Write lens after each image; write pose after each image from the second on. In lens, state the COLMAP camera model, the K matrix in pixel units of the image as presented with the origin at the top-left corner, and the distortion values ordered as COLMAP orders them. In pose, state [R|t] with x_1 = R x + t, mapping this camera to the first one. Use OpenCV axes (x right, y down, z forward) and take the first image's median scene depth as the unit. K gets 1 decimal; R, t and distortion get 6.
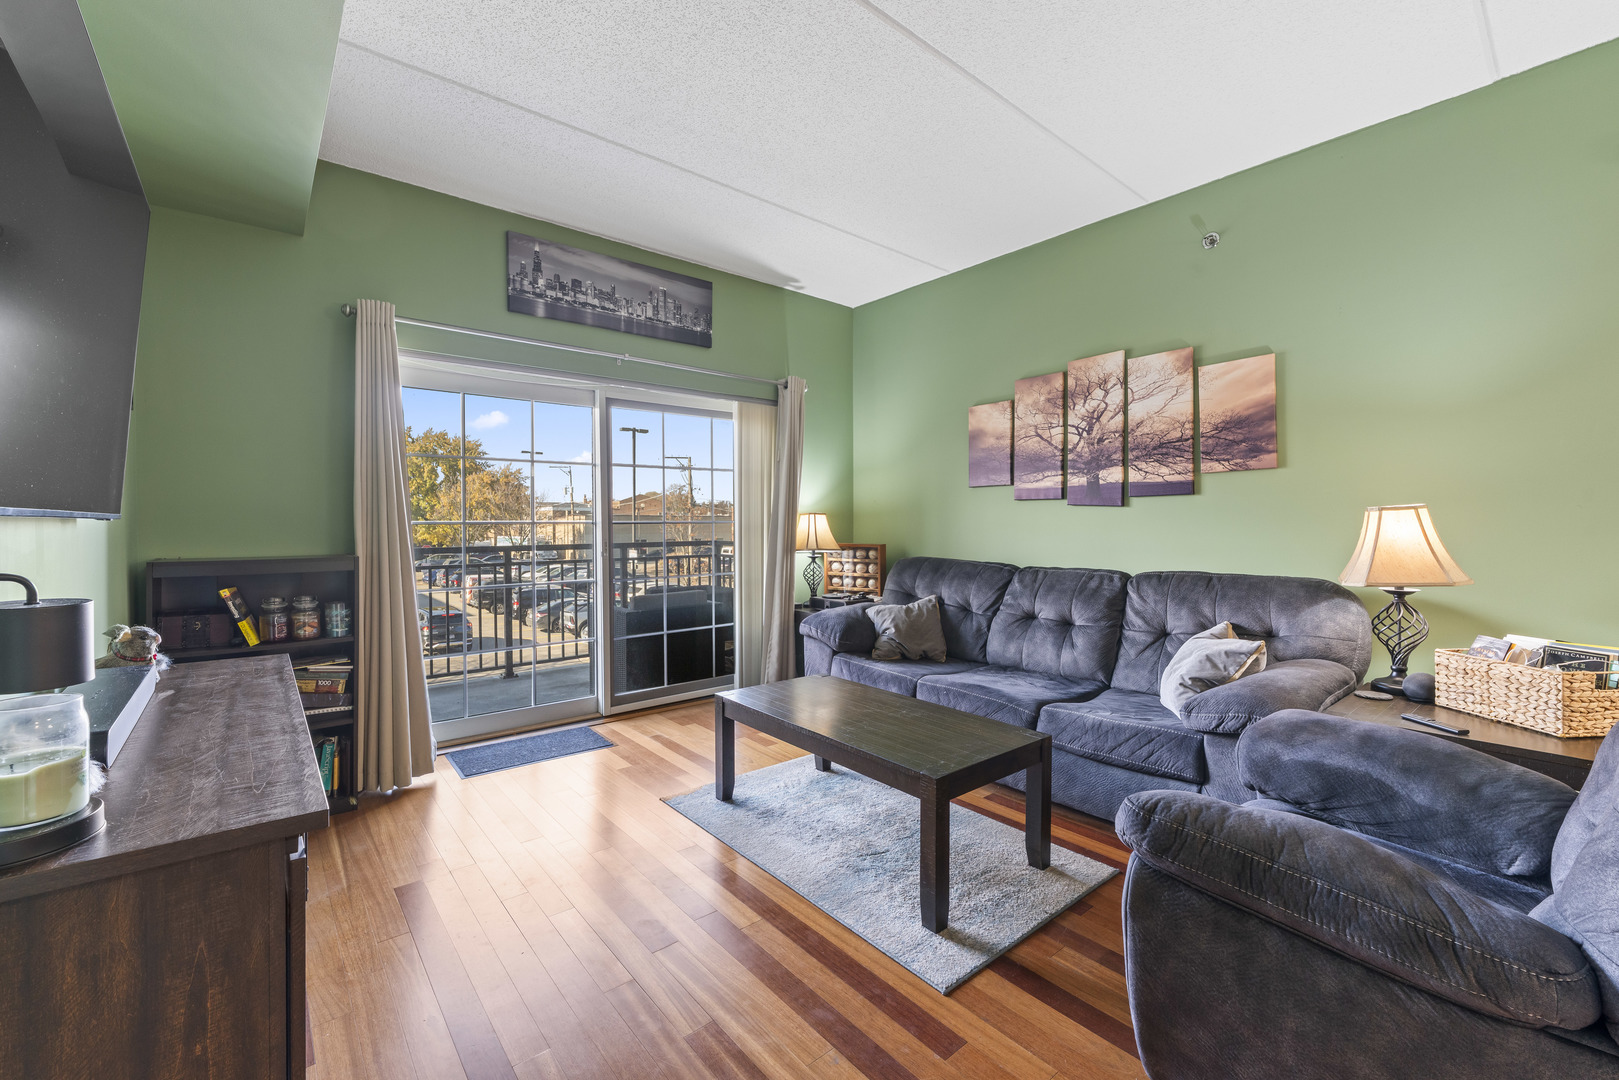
lens RADIAL K [[664.9, 0, 792.7], [0, 664.9, 533.0], [0, 0, 1]] dist [0.004967, -0.002268]
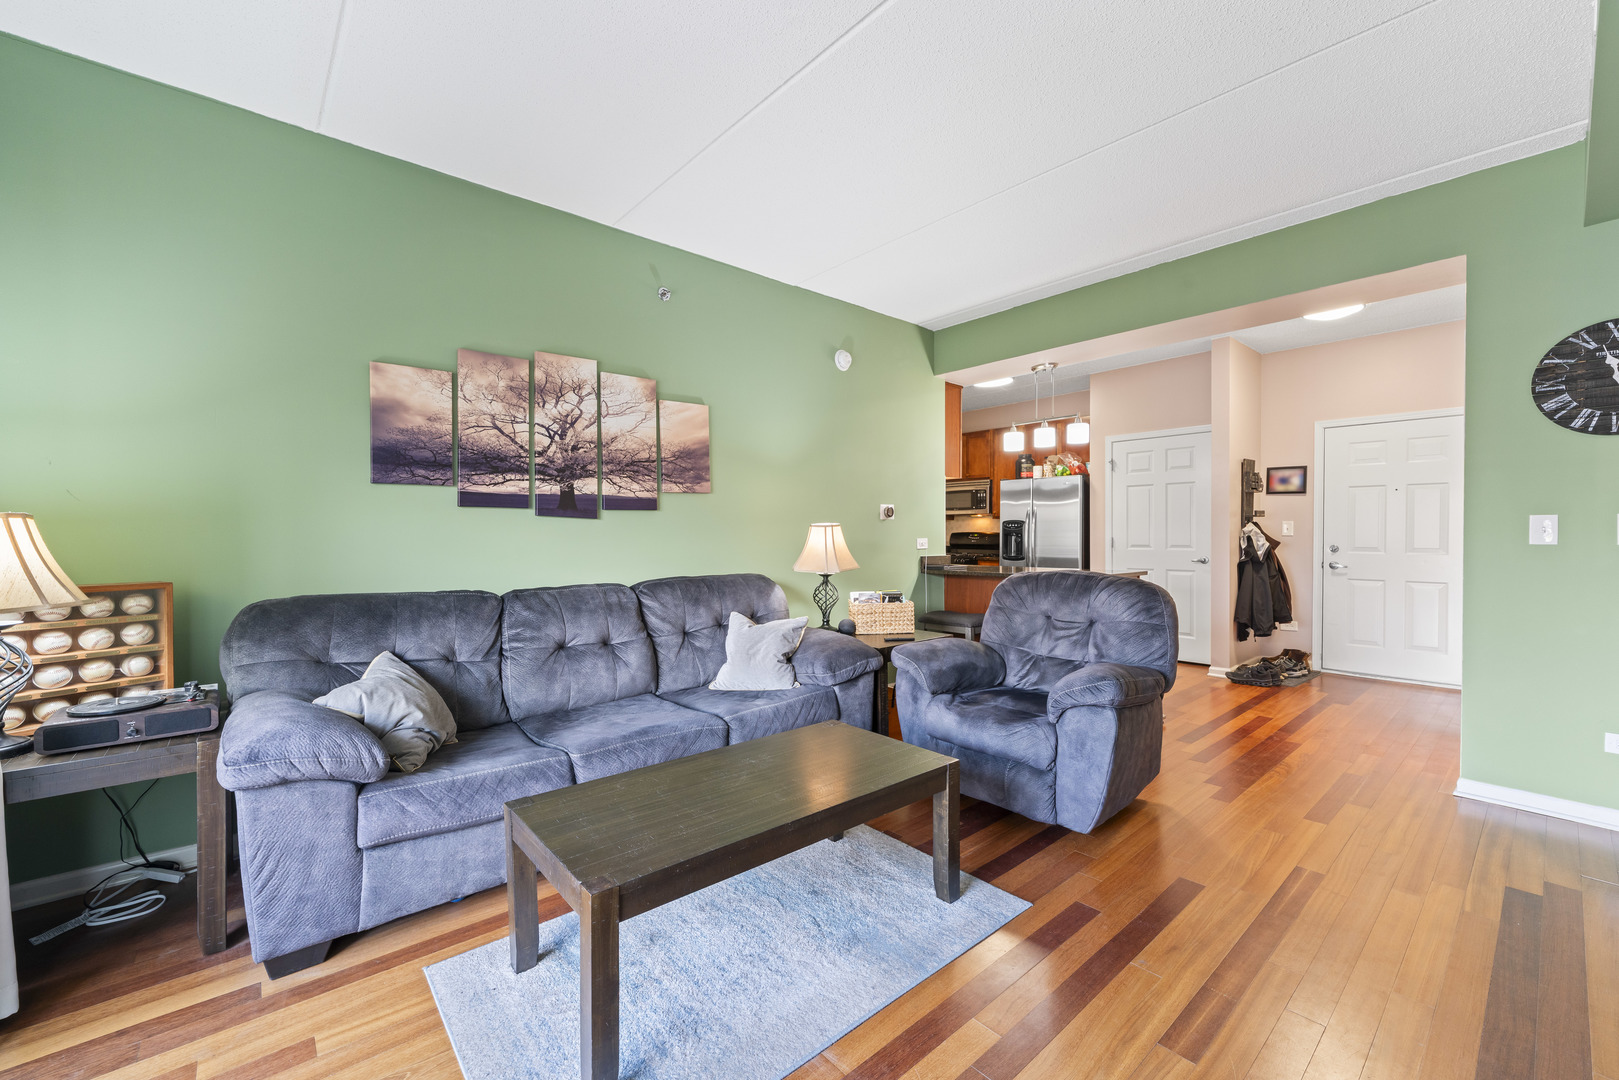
lens RADIAL K [[664.9, 0, 806.5], [0, 664.9, 543.1], [0, 0, 1]] dist [0.004967, -0.002268]
pose [[-0.040101, -0.010976, 0.999135, -0.475625], [0.021993, 0.999688, 0.011864, -0.008498], [-0.998954, 0.022450, -0.039847, 0.689420]]
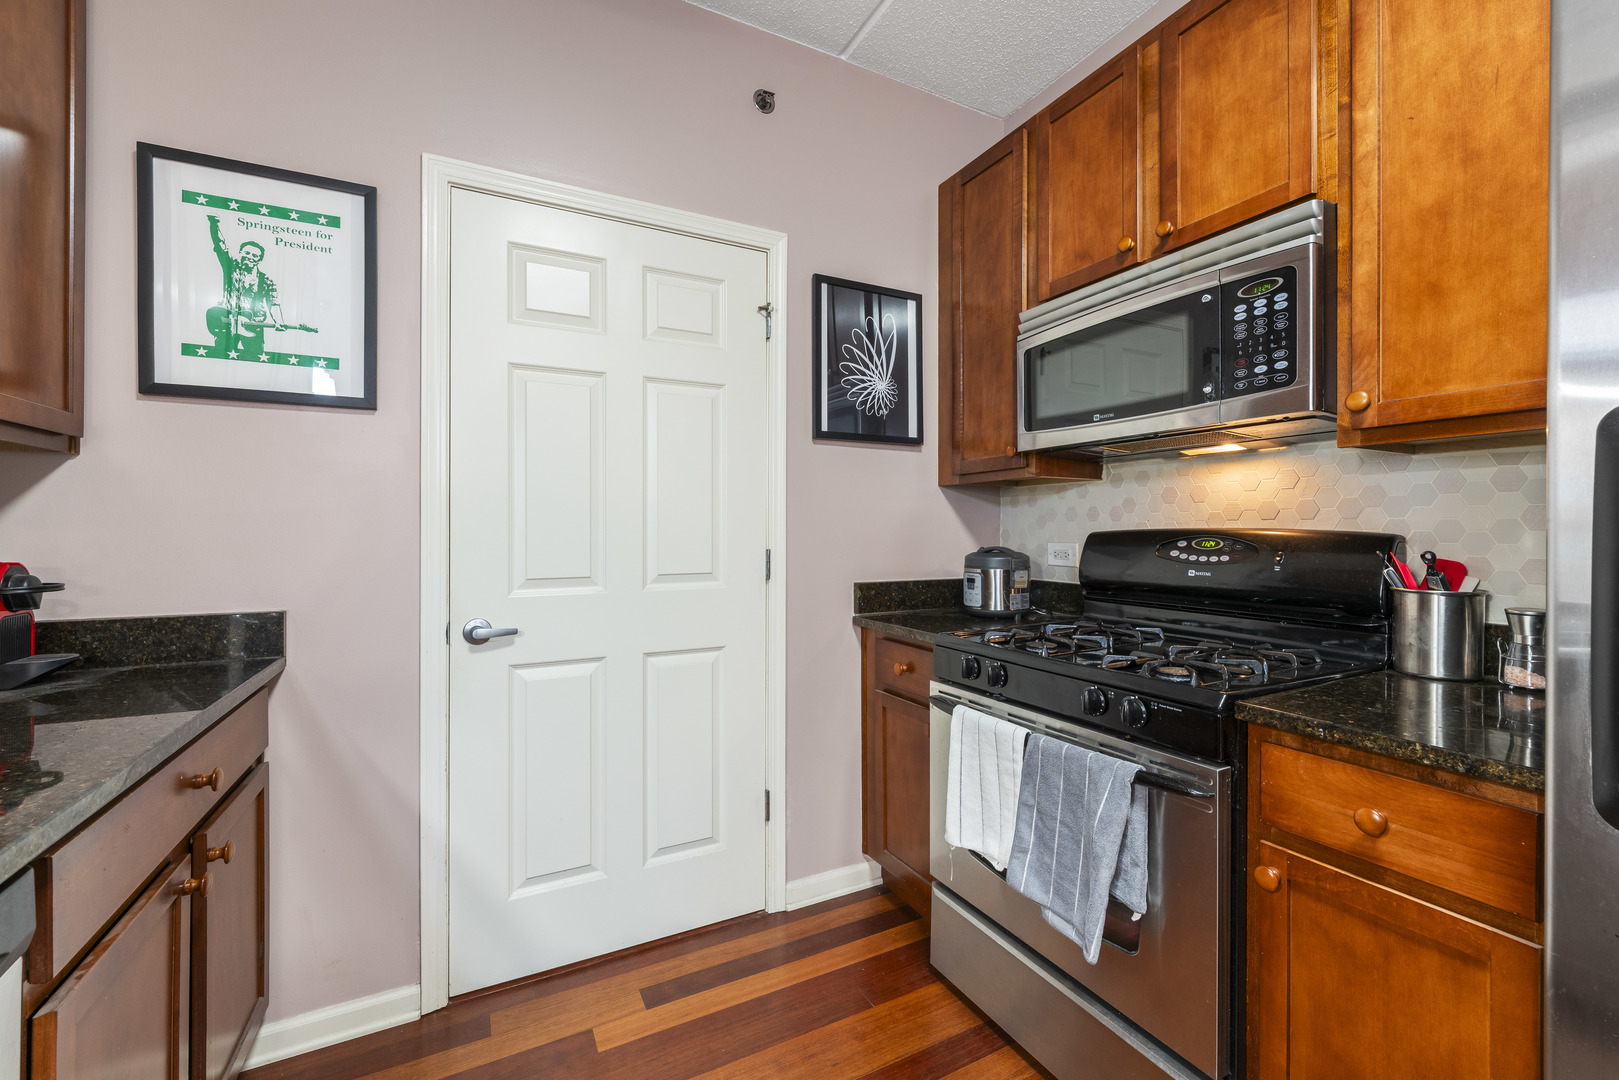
lens RADIAL K [[664.9, 0, 815.8], [0, 664.9, 528.3], [0, 0, 1]] dist [0.004967, -0.002268]
pose [[0.191045, 0.009696, 0.981533, 1.266904], [0.014752, 0.999810, -0.012748, -0.004364], [-0.981470, 0.016915, 0.190866, 0.201429]]
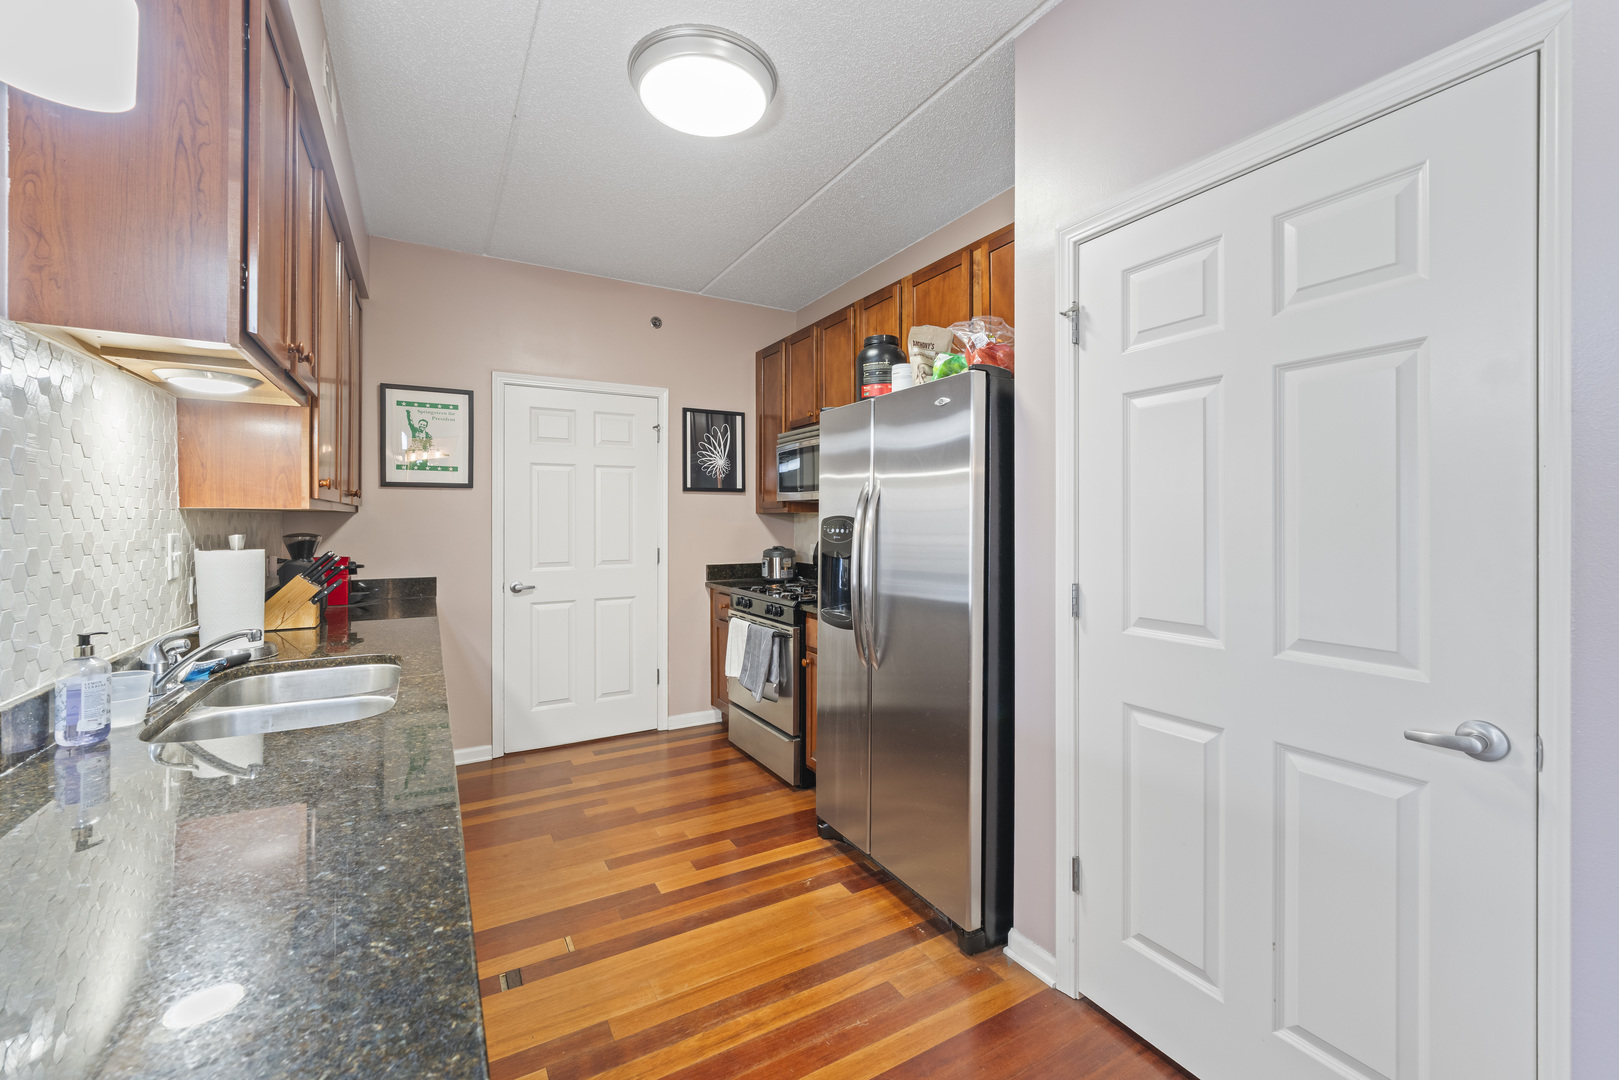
lens RADIAL K [[664.9, 0, 805.5], [0, 664.9, 521.2], [0, 0, 1]] dist [0.004967, -0.002268]
pose [[0.164430, -0.000091, 0.986389, 0.744326], [0.016431, 0.999862, -0.002647, -0.032546], [-0.986252, 0.016642, 0.164409, -0.082073]]
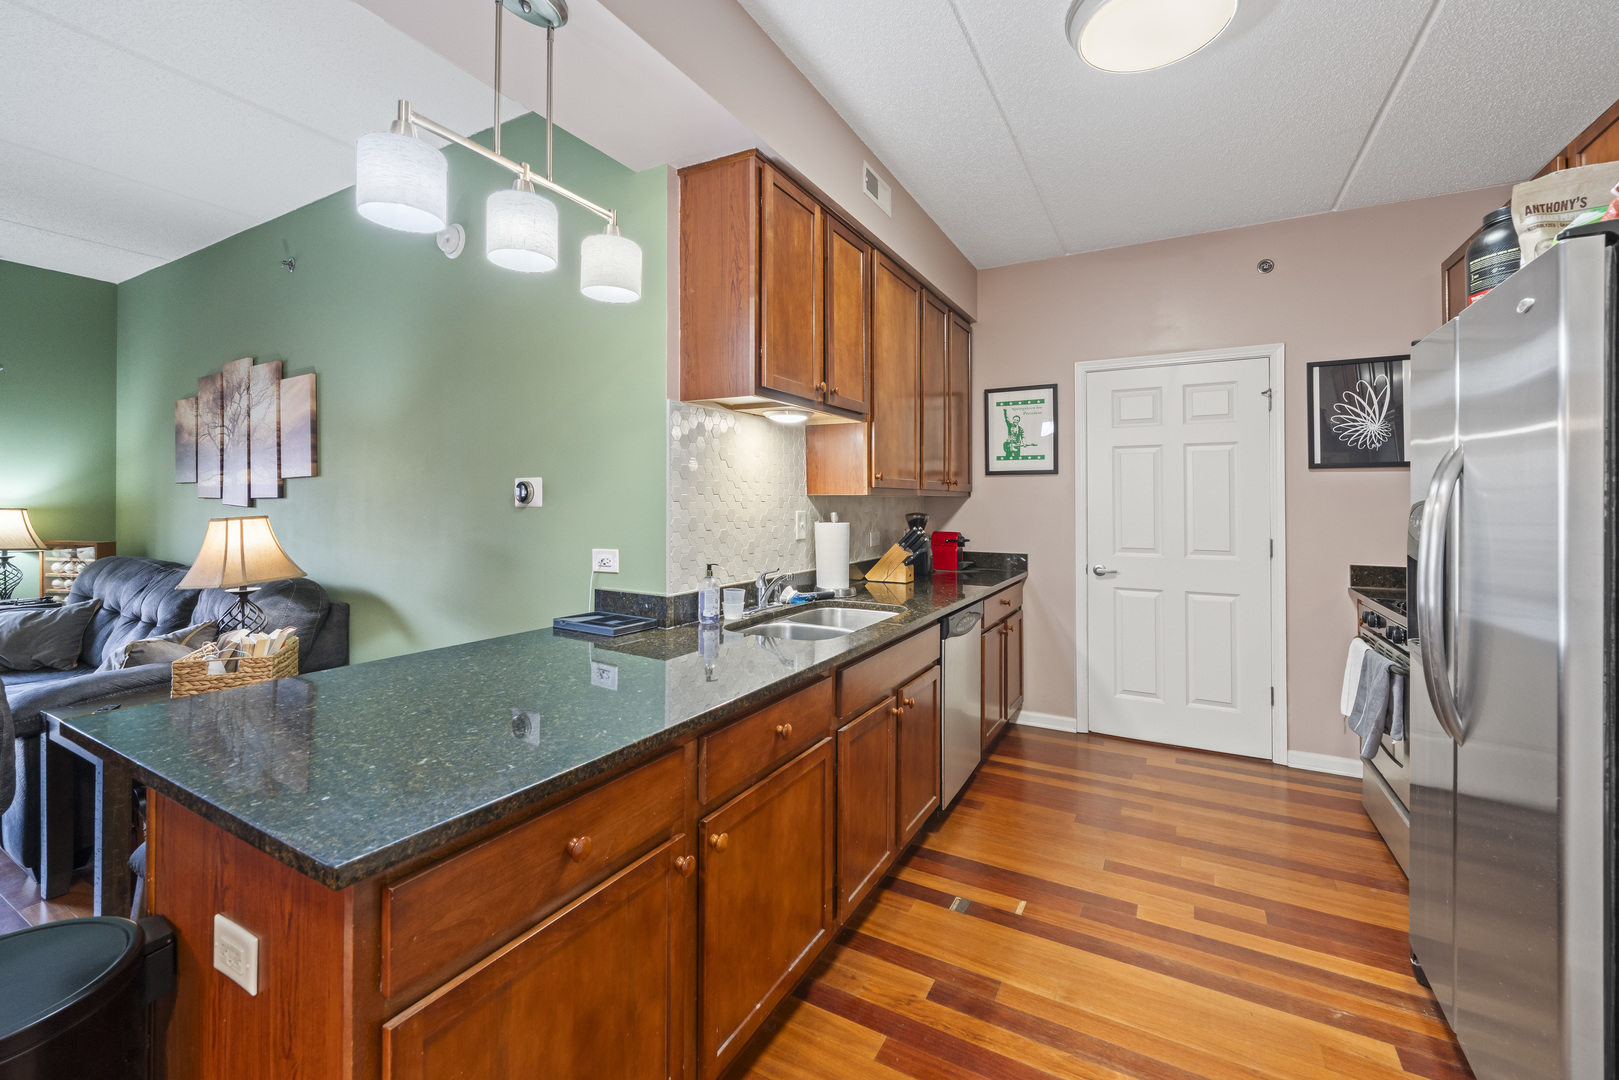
lens RADIAL K [[664.9, 0, 801.5], [0, 664.9, 495.7], [0, 0, 1]] dist [0.004967, -0.002268]
pose [[0.928463, 0.009709, 0.371299, 0.862402], [-0.000488, 0.999689, -0.024920, -0.030795], [-0.371425, 0.022957, 0.928179, -0.271029]]
